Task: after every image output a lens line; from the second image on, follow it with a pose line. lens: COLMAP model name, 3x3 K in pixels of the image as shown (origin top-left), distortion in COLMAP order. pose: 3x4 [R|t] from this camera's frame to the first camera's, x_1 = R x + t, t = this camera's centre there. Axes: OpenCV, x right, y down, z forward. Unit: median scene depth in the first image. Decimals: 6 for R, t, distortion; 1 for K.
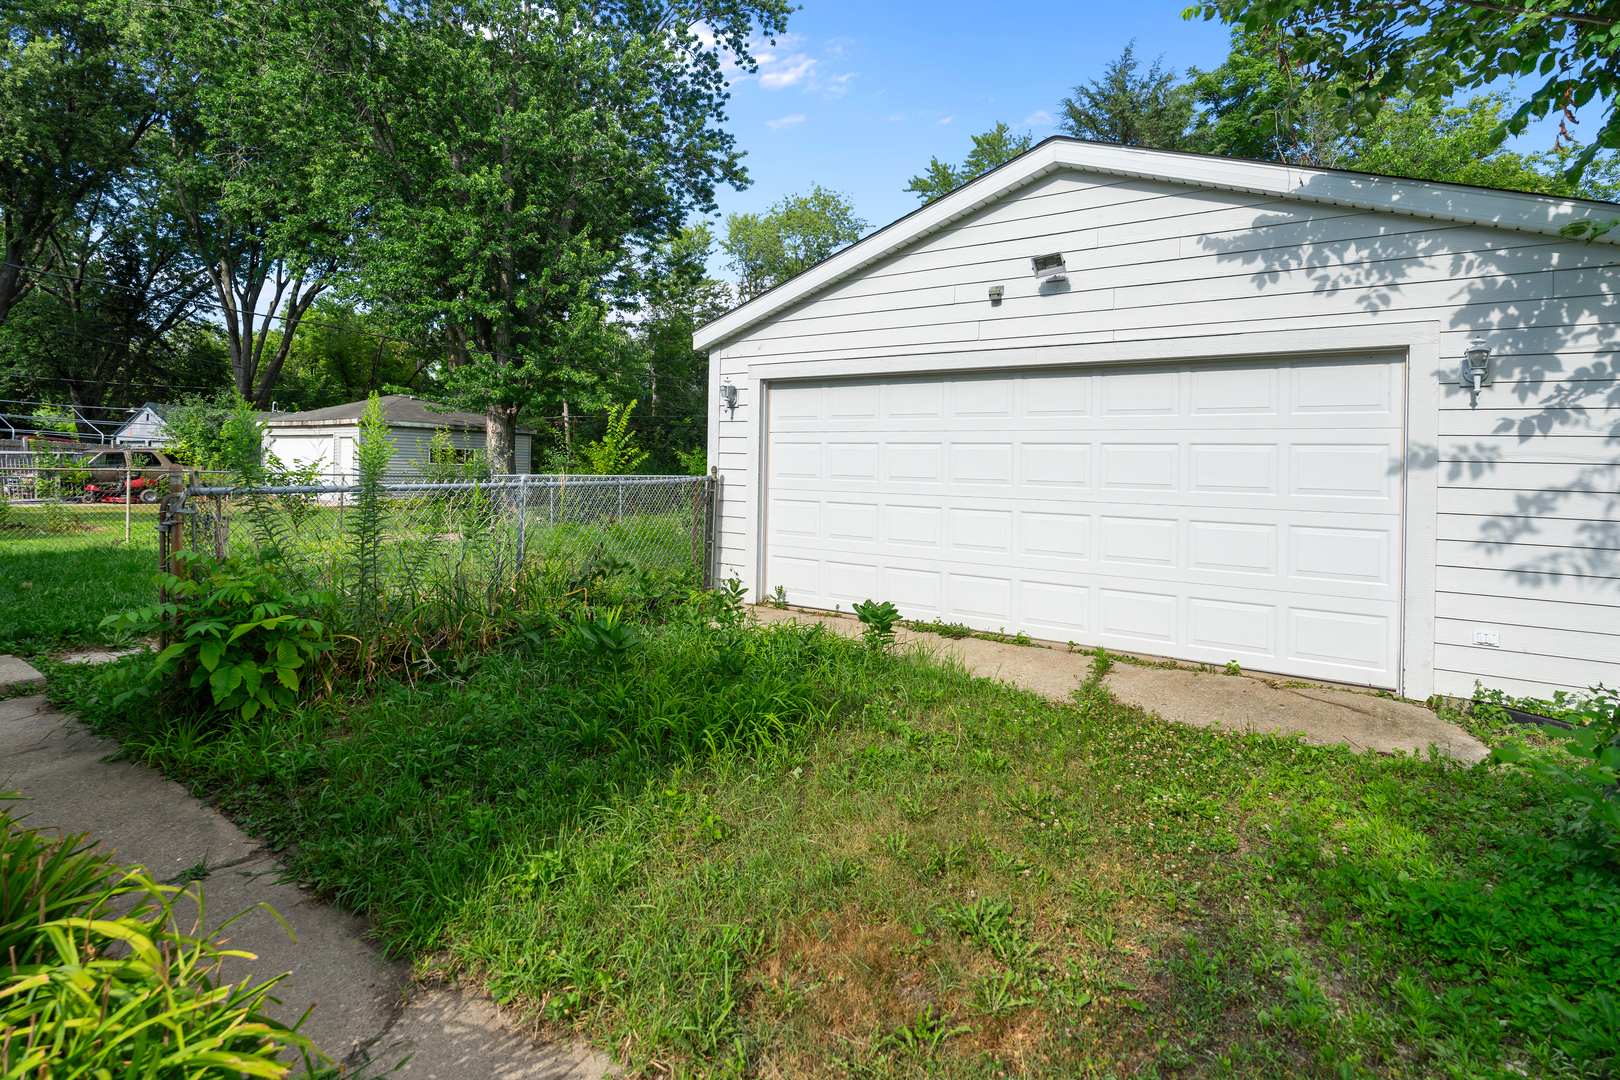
lens RADIAL K [[791.9, 0, 804.4], [0, 791.9, 475.1], [0, 0, 1]] dist [-0.002594, -0.001086]
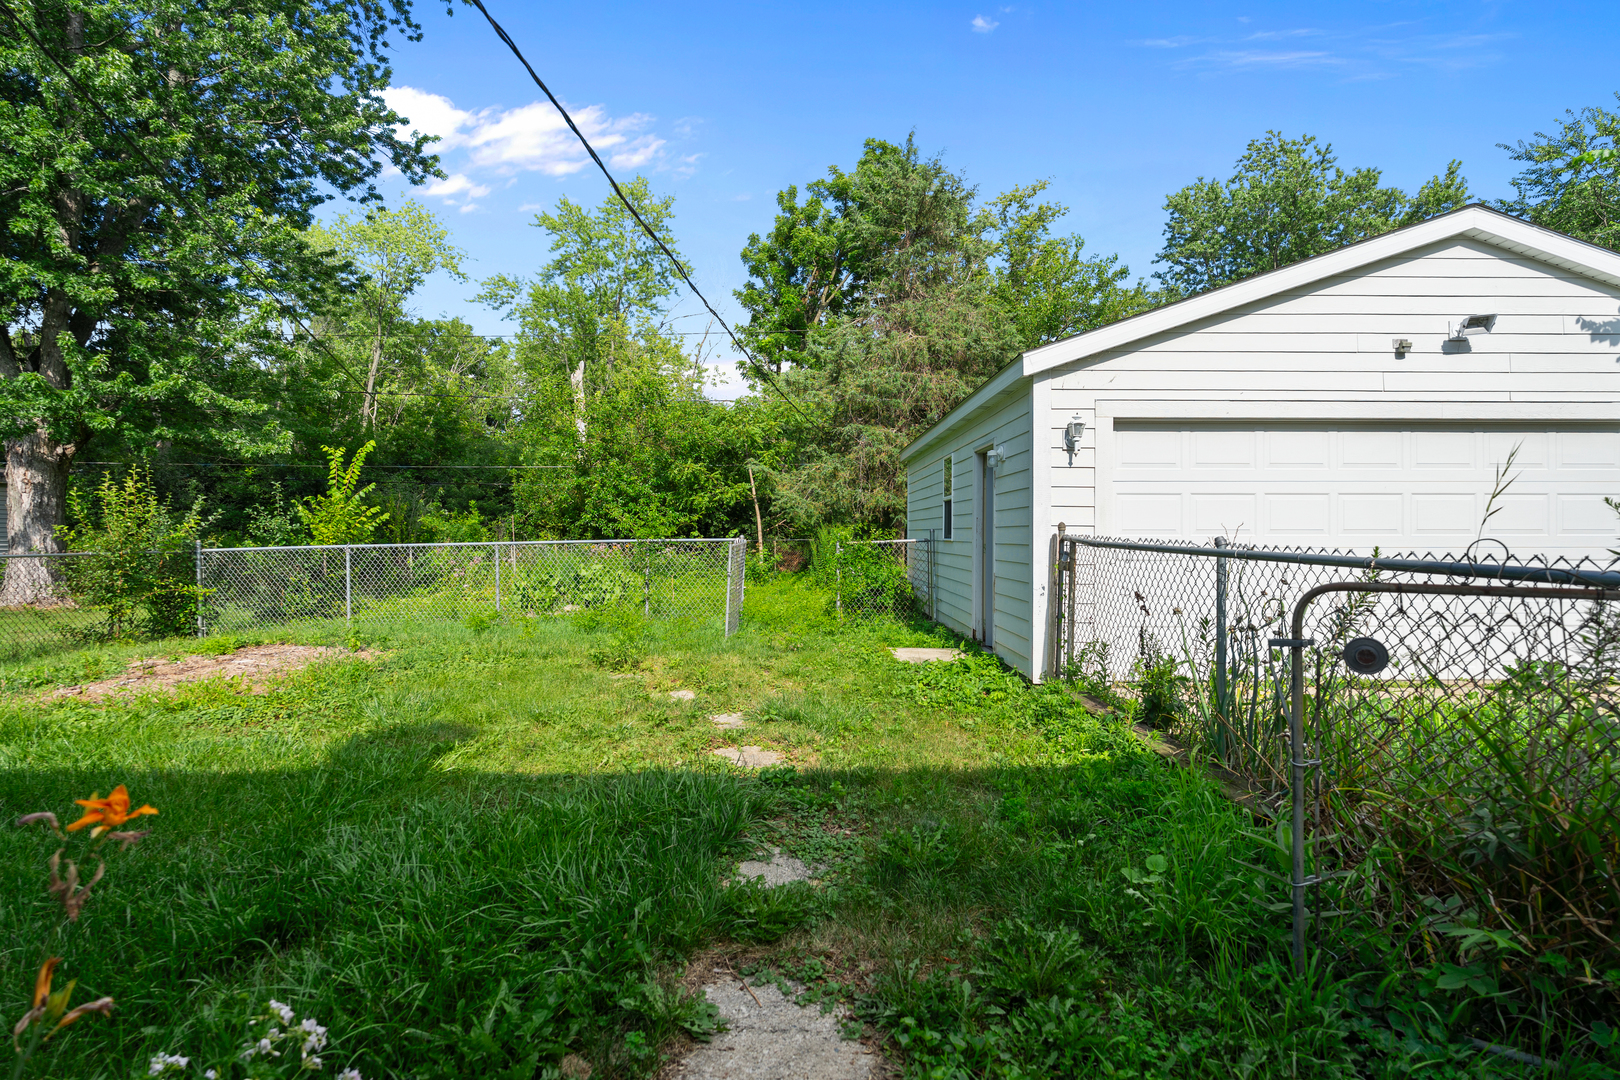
lens RADIAL K [[791.9, 0, 809.9], [0, 791.9, 534.8], [0, 0, 1]] dist [-0.002594, -0.001086]
pose [[0.824926, -0.020538, 0.564868, -0.809585], [0.023198, 0.999728, 0.002471, -0.006483], [-0.564765, 0.011066, 0.825178, 0.499819]]
